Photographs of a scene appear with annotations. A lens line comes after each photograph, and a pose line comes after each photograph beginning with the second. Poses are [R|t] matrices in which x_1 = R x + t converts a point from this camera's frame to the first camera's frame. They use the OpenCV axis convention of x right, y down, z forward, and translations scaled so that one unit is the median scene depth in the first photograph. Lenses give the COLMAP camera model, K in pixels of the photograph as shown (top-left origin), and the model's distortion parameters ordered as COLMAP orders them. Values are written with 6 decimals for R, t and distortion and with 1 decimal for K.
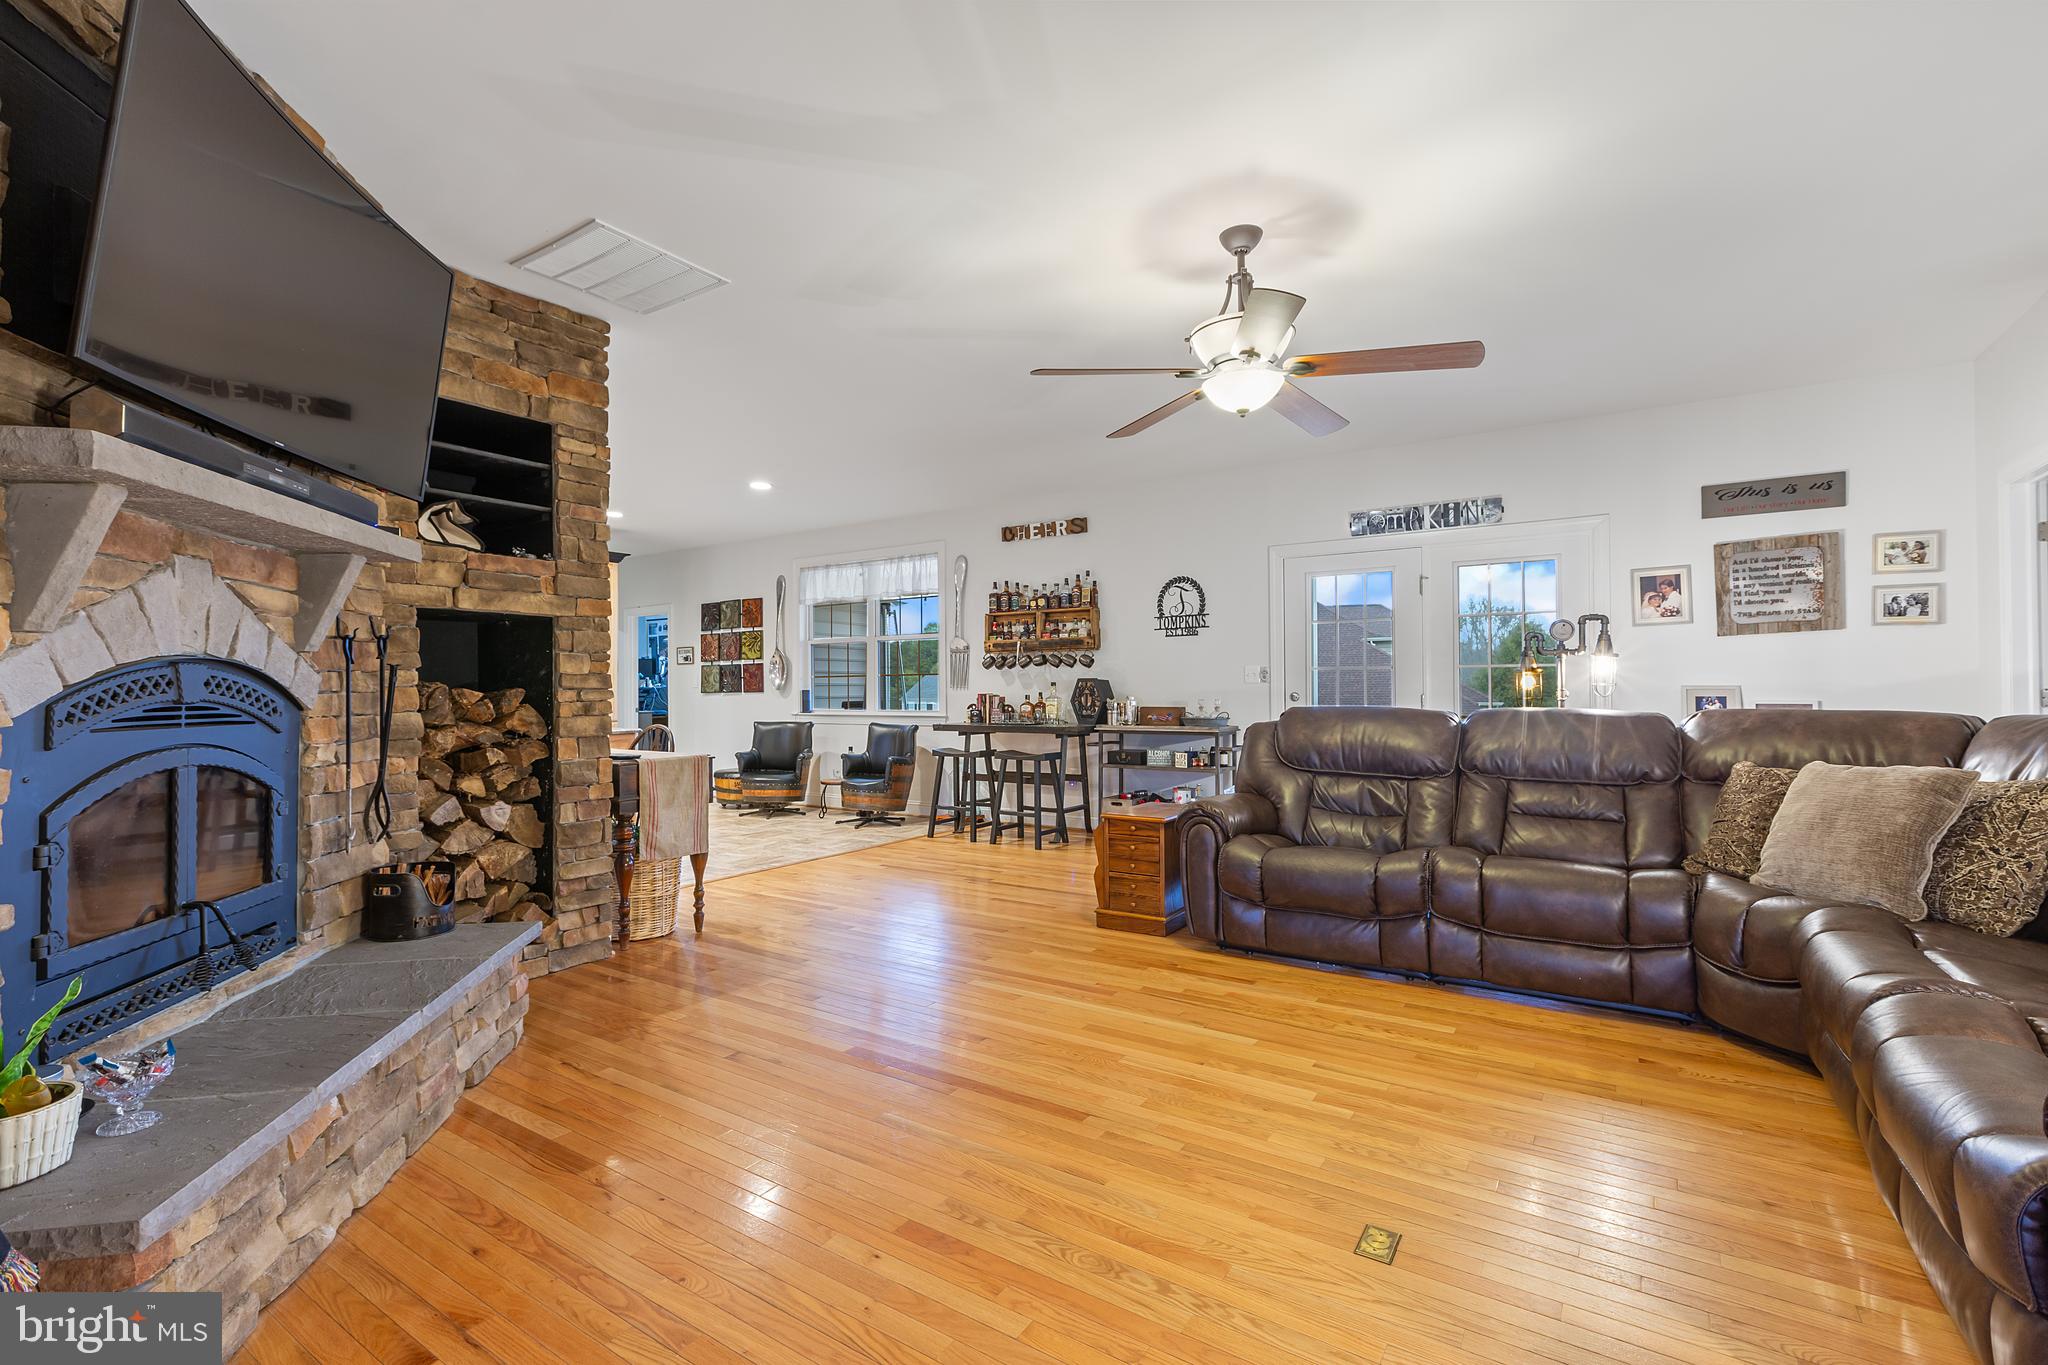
lens RADIAL K [[911.5, 0, 1025.9], [0, 911.5, 673.4], [0, 0, 1]] dist [0.000660, 0.000848]
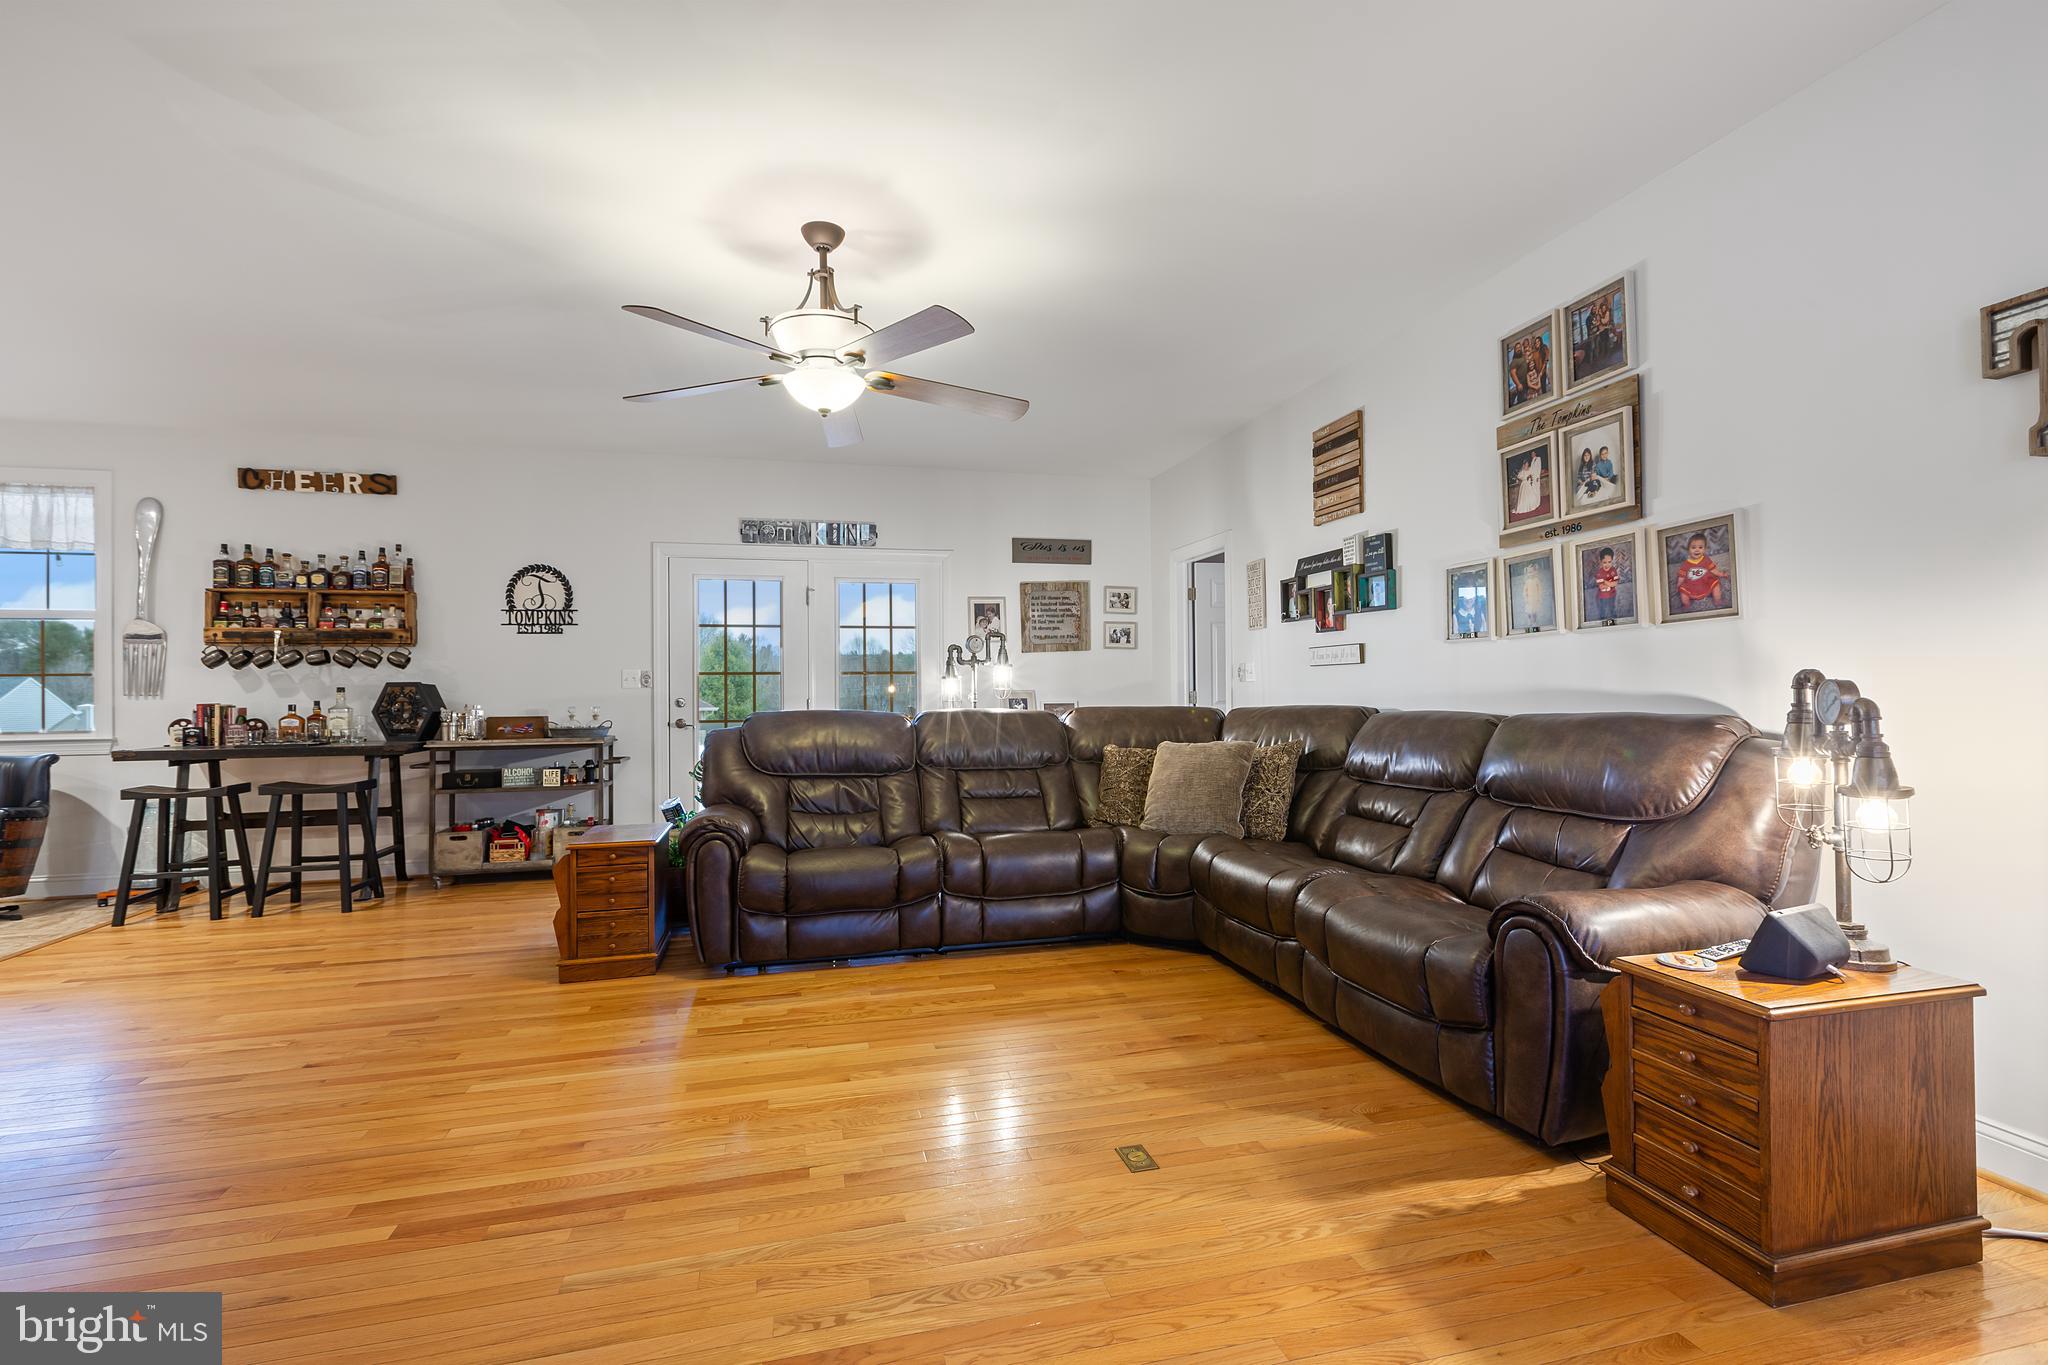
lens RADIAL K [[911.5, 0, 1021.6], [0, 911.5, 676.3], [0, 0, 1]] dist [0.000660, 0.000848]
pose [[0.667070, 0.010214, 0.744925, -0.262581], [-0.007594, 0.999947, -0.006910, 0.002726], [-0.744956, -0.001048, 0.667113, 0.138706]]
